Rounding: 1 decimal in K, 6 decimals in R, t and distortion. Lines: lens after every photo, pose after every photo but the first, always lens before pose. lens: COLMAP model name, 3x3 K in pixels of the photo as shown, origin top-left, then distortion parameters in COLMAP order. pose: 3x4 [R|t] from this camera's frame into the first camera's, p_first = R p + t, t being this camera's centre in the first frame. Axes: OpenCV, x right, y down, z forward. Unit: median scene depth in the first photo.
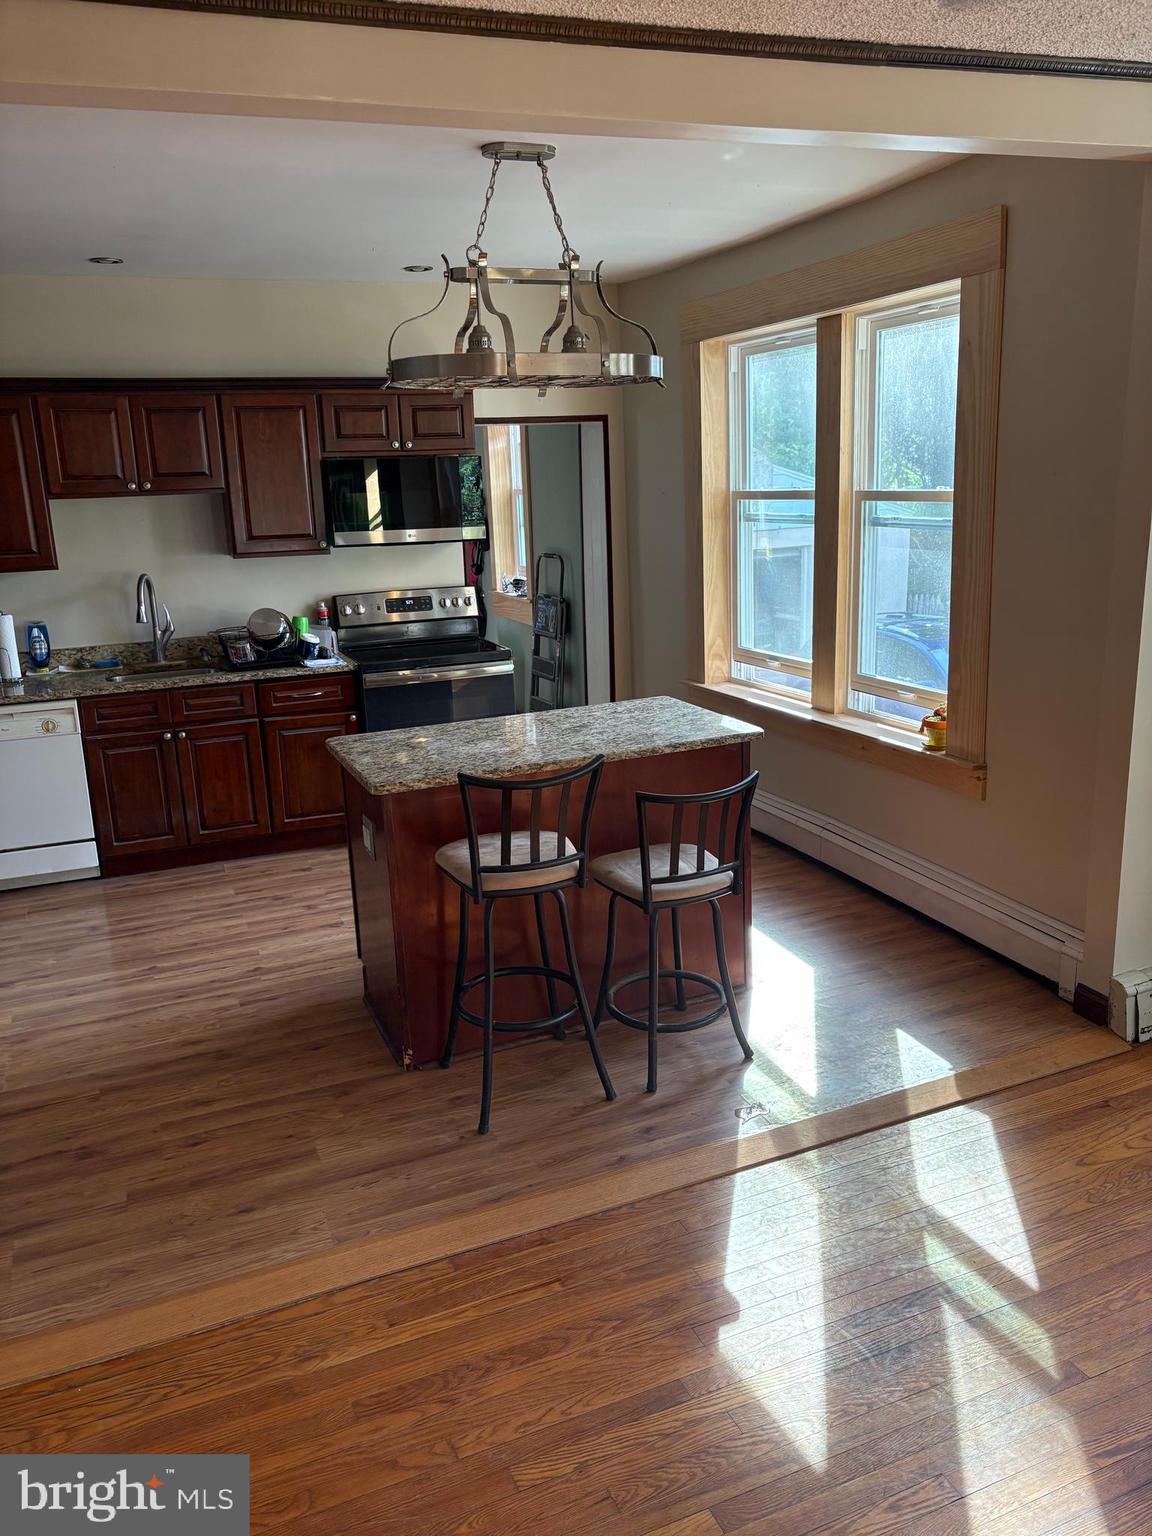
lens RADIAL K [[1170.4, 0, 566.6], [0, 1170.4, 765.2], [0, 0, 1]] dist [0.005166, 0.000233]
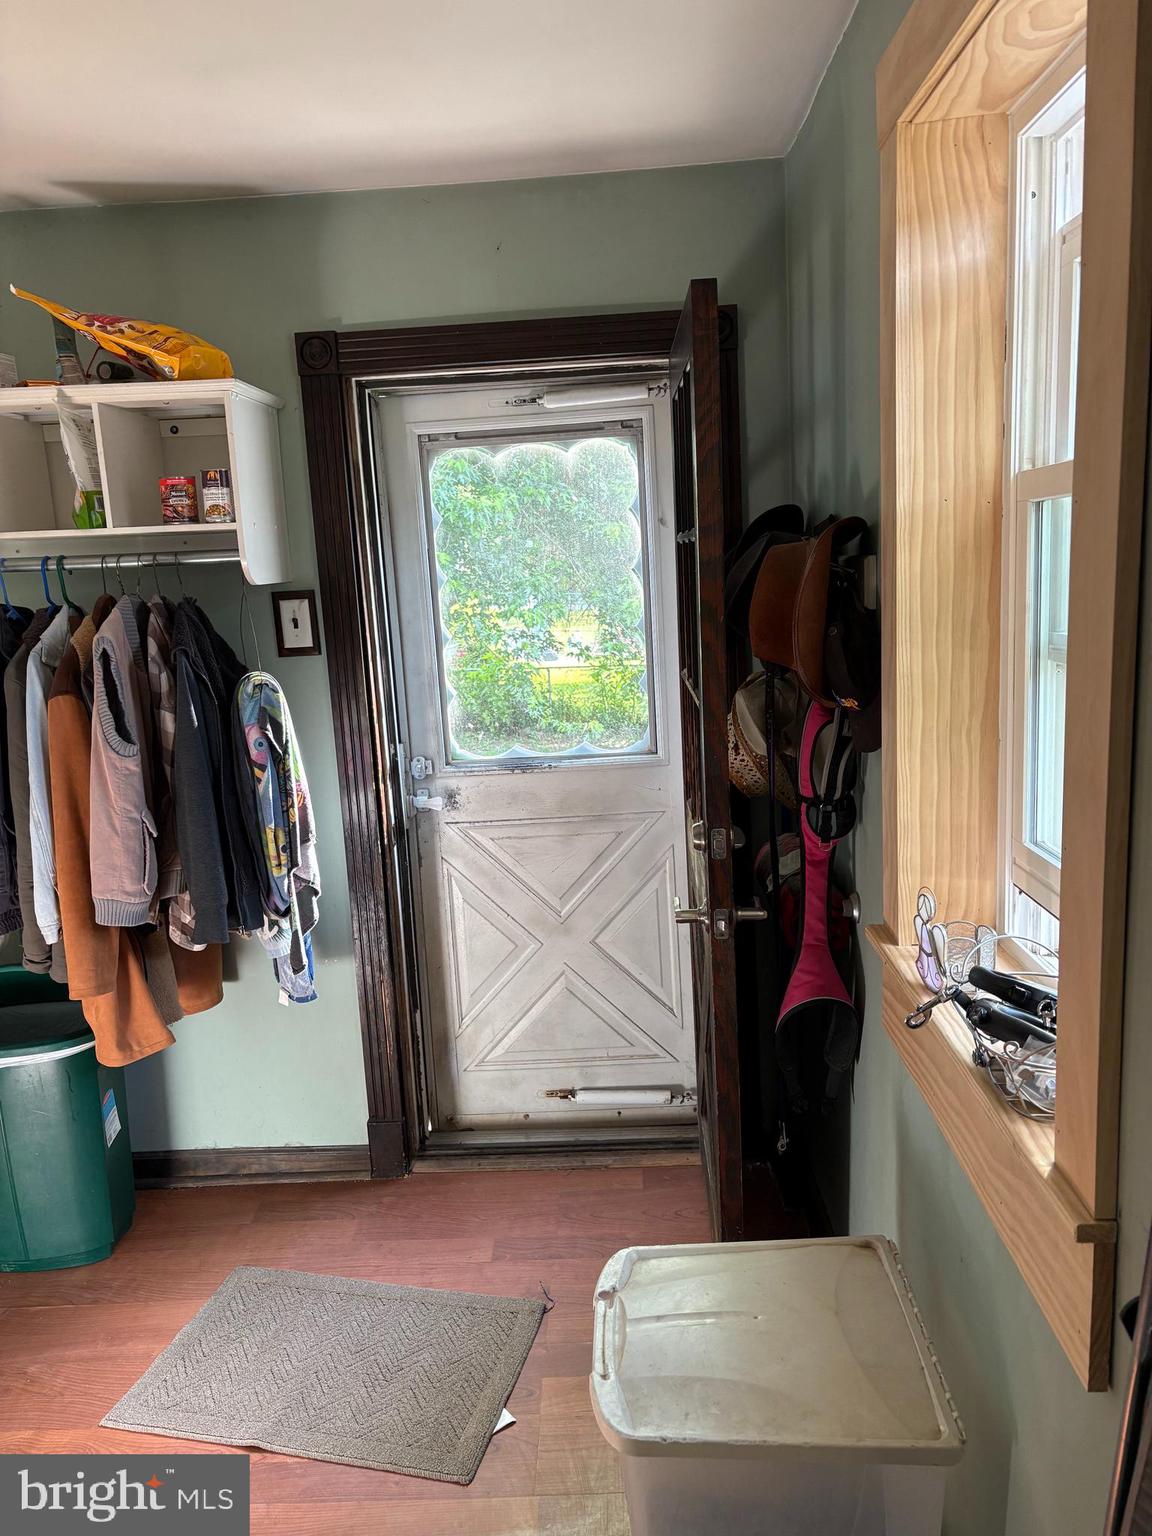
lens RADIAL K [[1155.7, 0, 578.4], [0, 1155.7, 767.8], [0, 0, 1]] dist [0.054132, -0.053136]
pose [[0.913698, 0.058167, -0.402210, -0.050108], [-0.081865, 0.995759, -0.041967, -0.273546], [0.398063, 0.071272, 0.914585, 1.272132]]
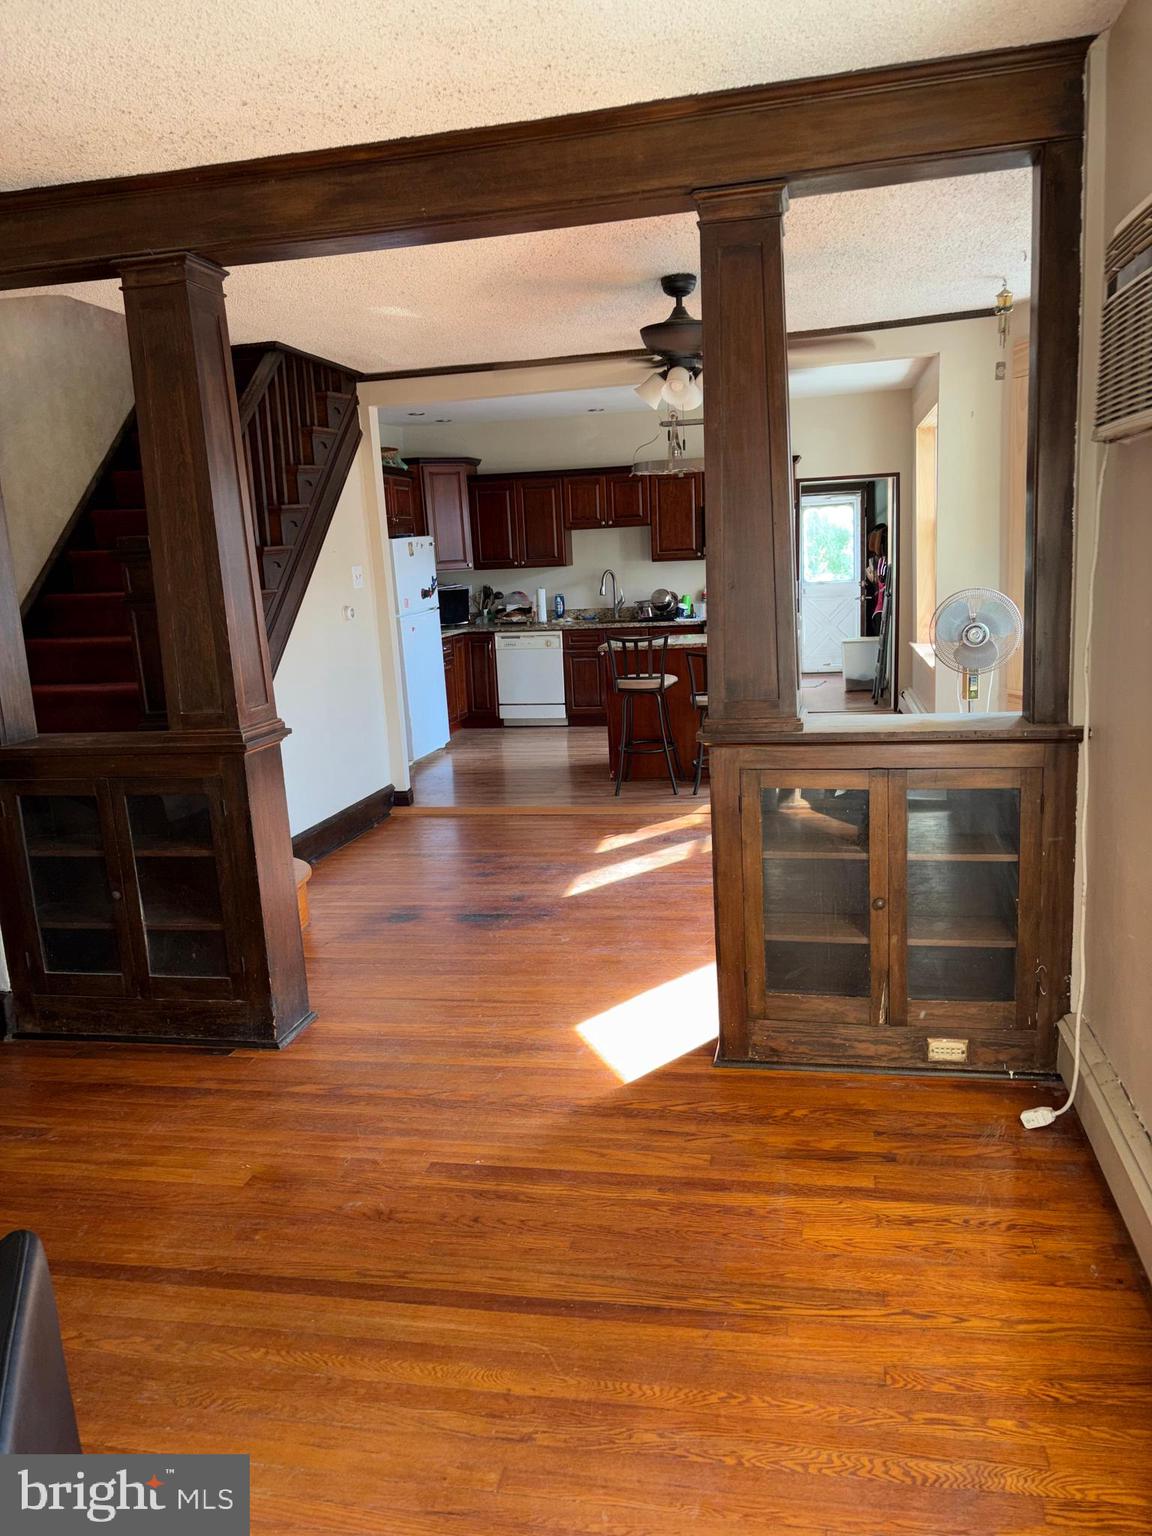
lens RADIAL K [[1152.2, 0, 580.0], [0, 1152.2, 783.6], [0, 0, 1]] dist [0.109203, -0.147265]
pose [[0.828391, 0.107149, -0.549806, 0.691456], [-0.116597, 0.993019, 0.017848, 0.157706], [0.547880, 0.049321, 0.835102, -0.591356]]
